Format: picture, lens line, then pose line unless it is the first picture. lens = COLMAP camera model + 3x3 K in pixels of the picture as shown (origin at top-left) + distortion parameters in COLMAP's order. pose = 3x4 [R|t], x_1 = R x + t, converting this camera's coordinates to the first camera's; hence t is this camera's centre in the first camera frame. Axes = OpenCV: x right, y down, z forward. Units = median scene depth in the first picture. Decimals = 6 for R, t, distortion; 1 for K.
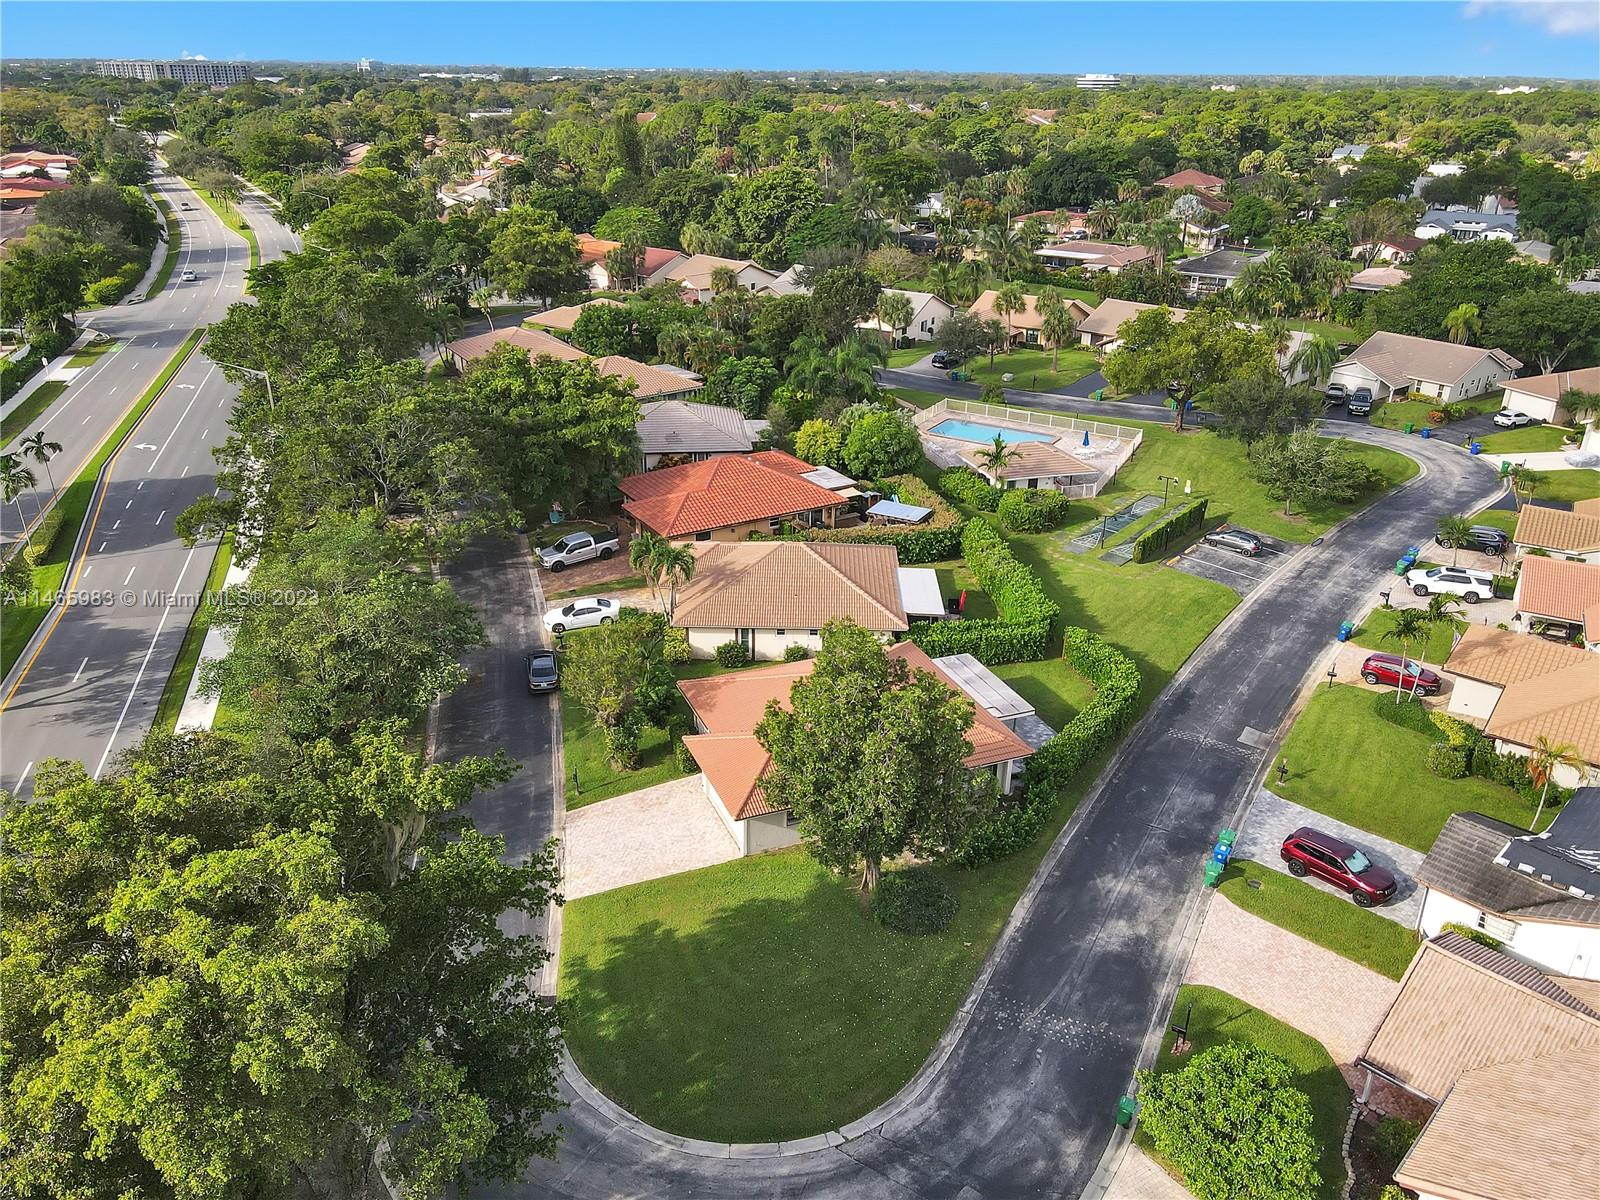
lens RADIAL K [[1129.5, 0, 798.8], [0, 1129.5, 595.0], [0, 0, 1]] dist [-0.024819, 0.015340]
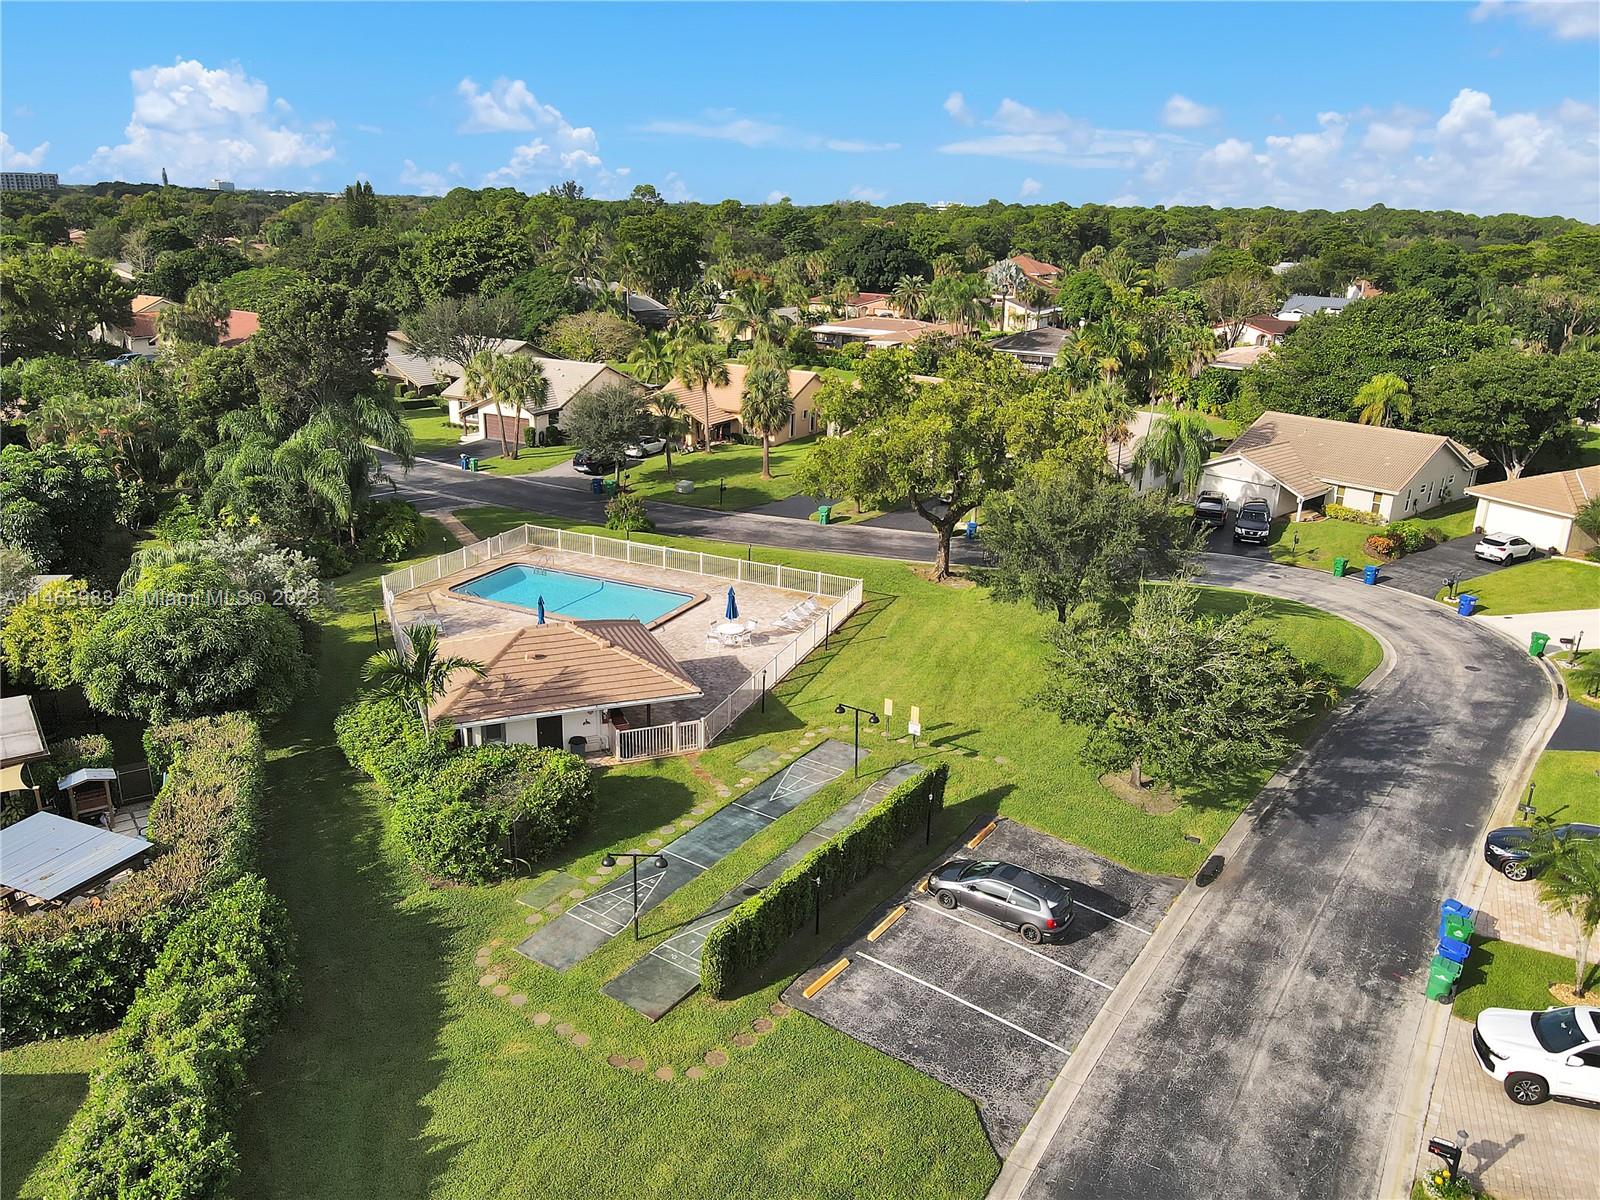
lens RADIAL K [[1129.5, 0, 799.2], [0, 1129.5, 605.8], [0, 0, 1]] dist [-0.024819, 0.015340]
pose [[0.994339, -0.016393, 0.104982, 0.226340], [0.026290, 0.995263, -0.093595, -0.089268], [-0.102950, 0.095825, 0.990060, 0.501512]]
